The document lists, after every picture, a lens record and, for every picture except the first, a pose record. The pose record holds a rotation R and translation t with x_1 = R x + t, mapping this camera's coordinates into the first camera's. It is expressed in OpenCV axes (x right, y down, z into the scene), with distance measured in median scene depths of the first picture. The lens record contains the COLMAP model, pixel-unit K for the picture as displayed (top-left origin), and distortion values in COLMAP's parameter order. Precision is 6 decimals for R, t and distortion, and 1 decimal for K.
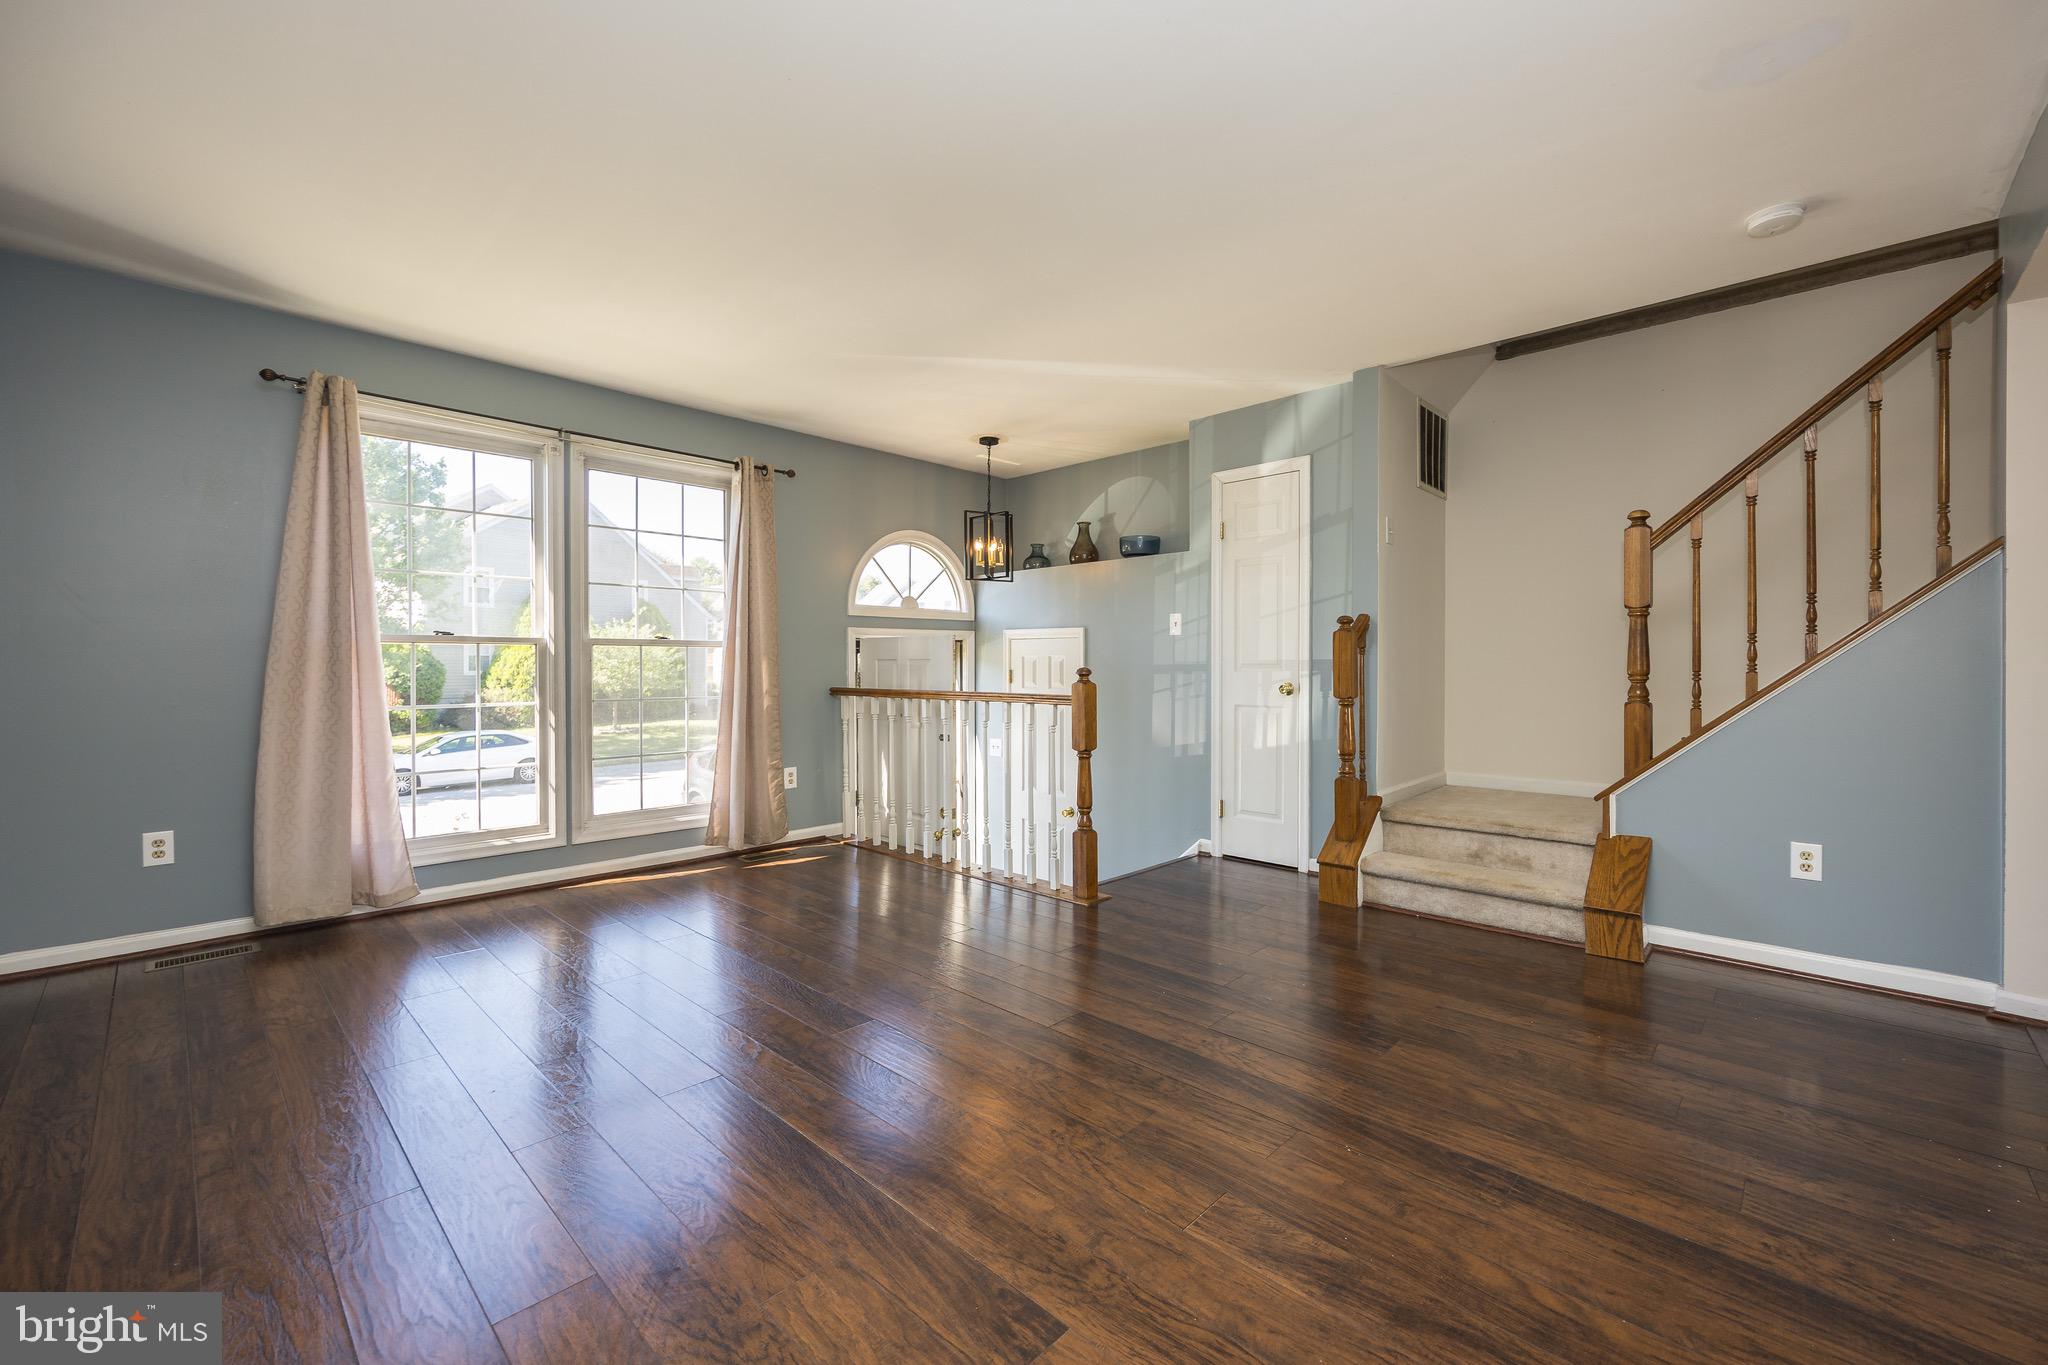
lens RADIAL K [[826.4, 0, 1024.0], [0, 826.4, 682.5], [0, 0, 1]] dist [0.000119, 0.000105]
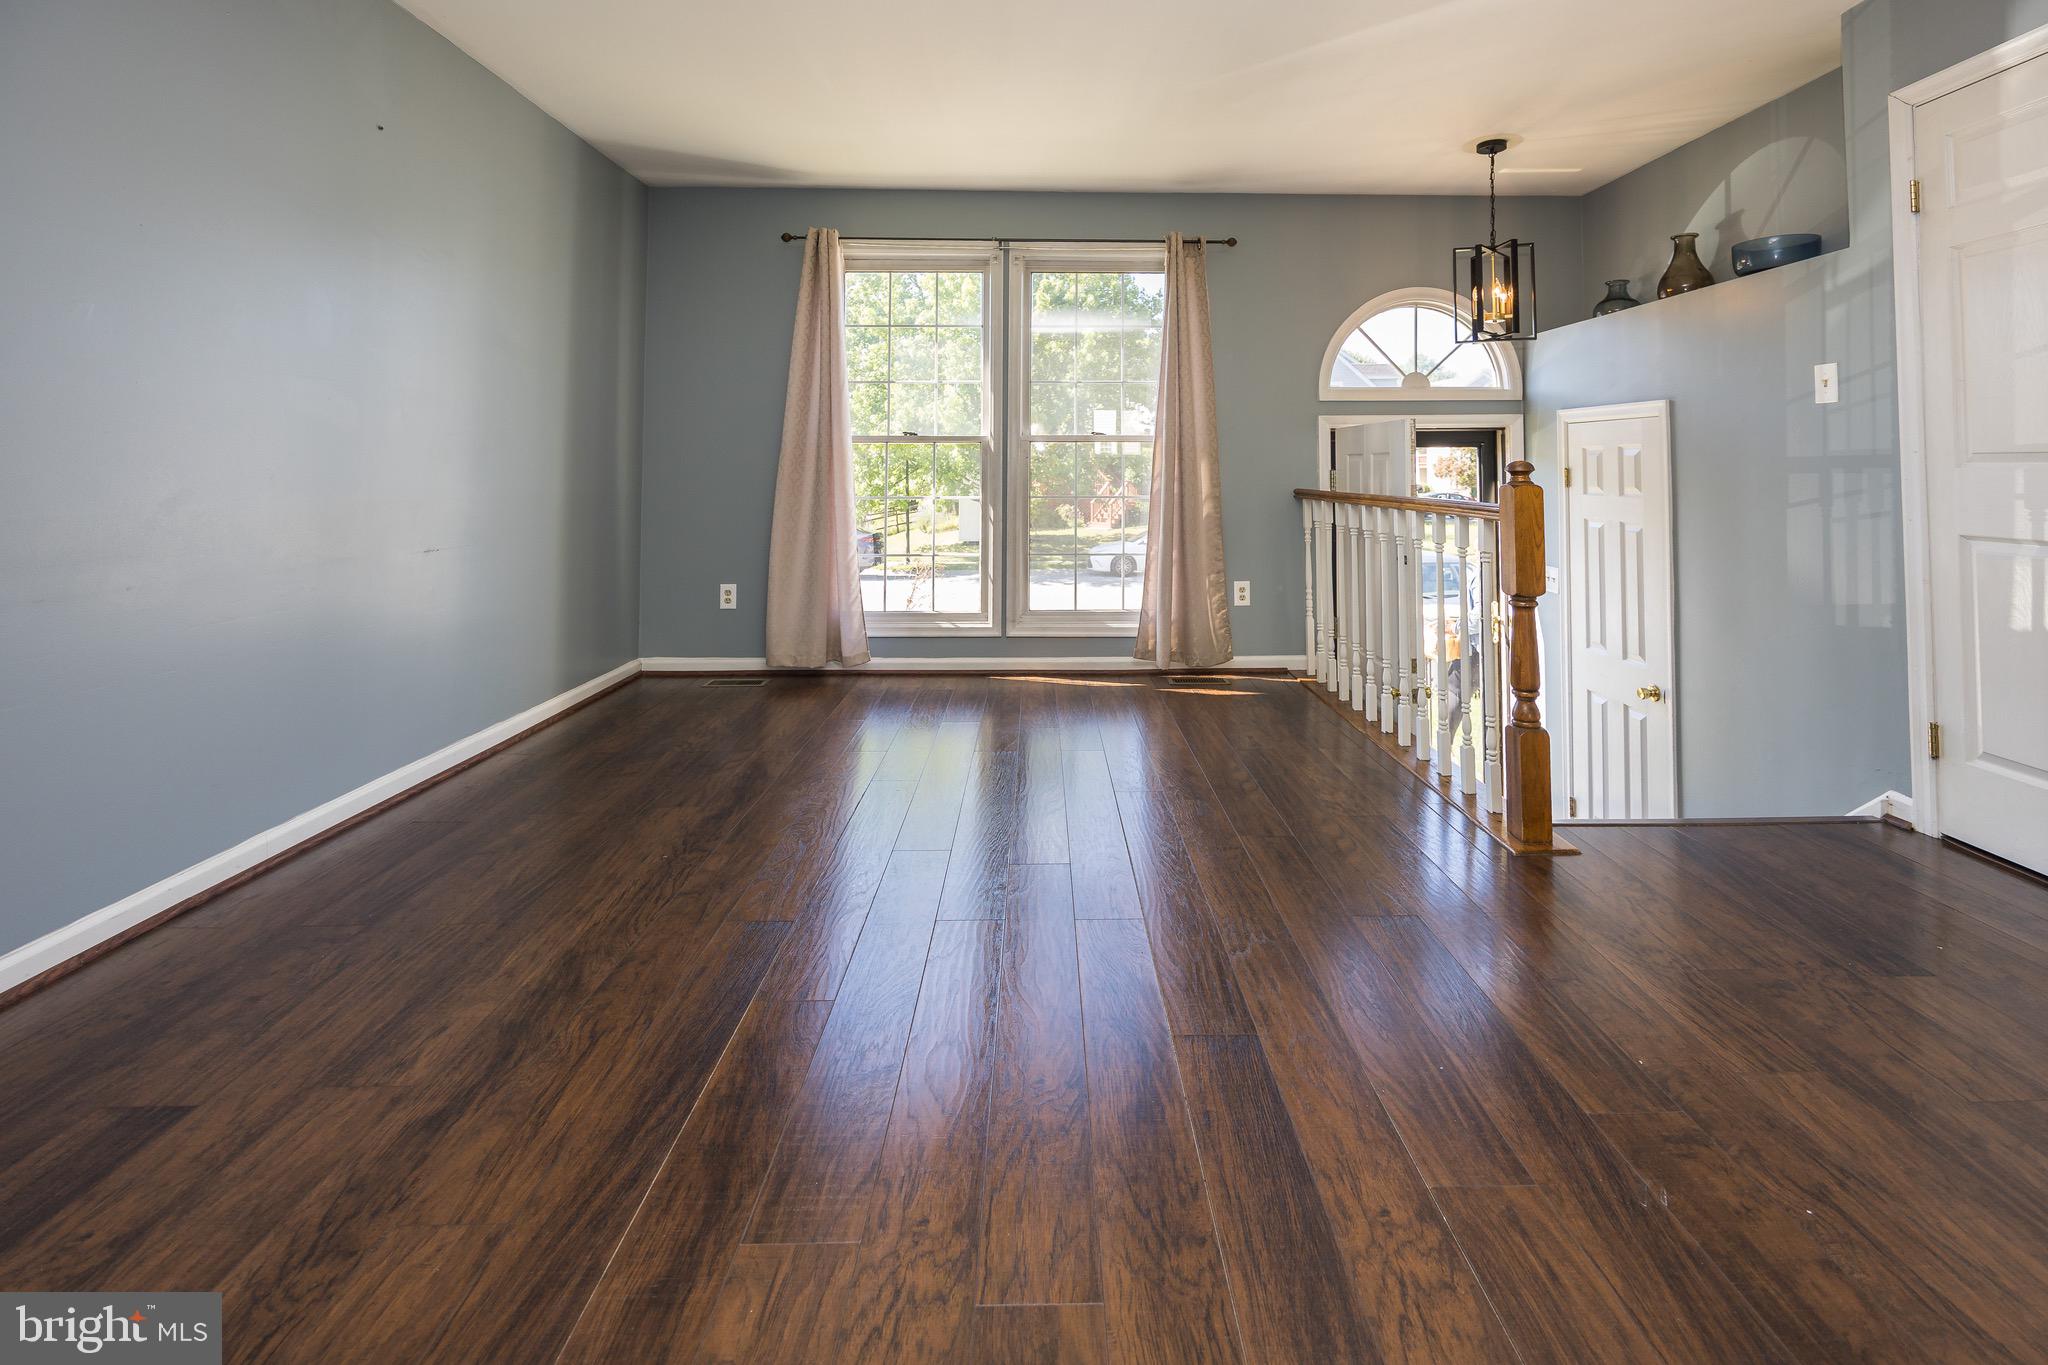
lens RADIAL K [[866.3, 0, 1060.3], [0, 866.3, 440.6], [0, 0, 1]] dist [-0.001316, 0.000177]
pose [[0.709037, -0.023581, -0.704777, 0.233767], [-0.013050, 0.998831, -0.046549, 0.001463], [0.705051, 0.042203, 0.707900, 0.238687]]
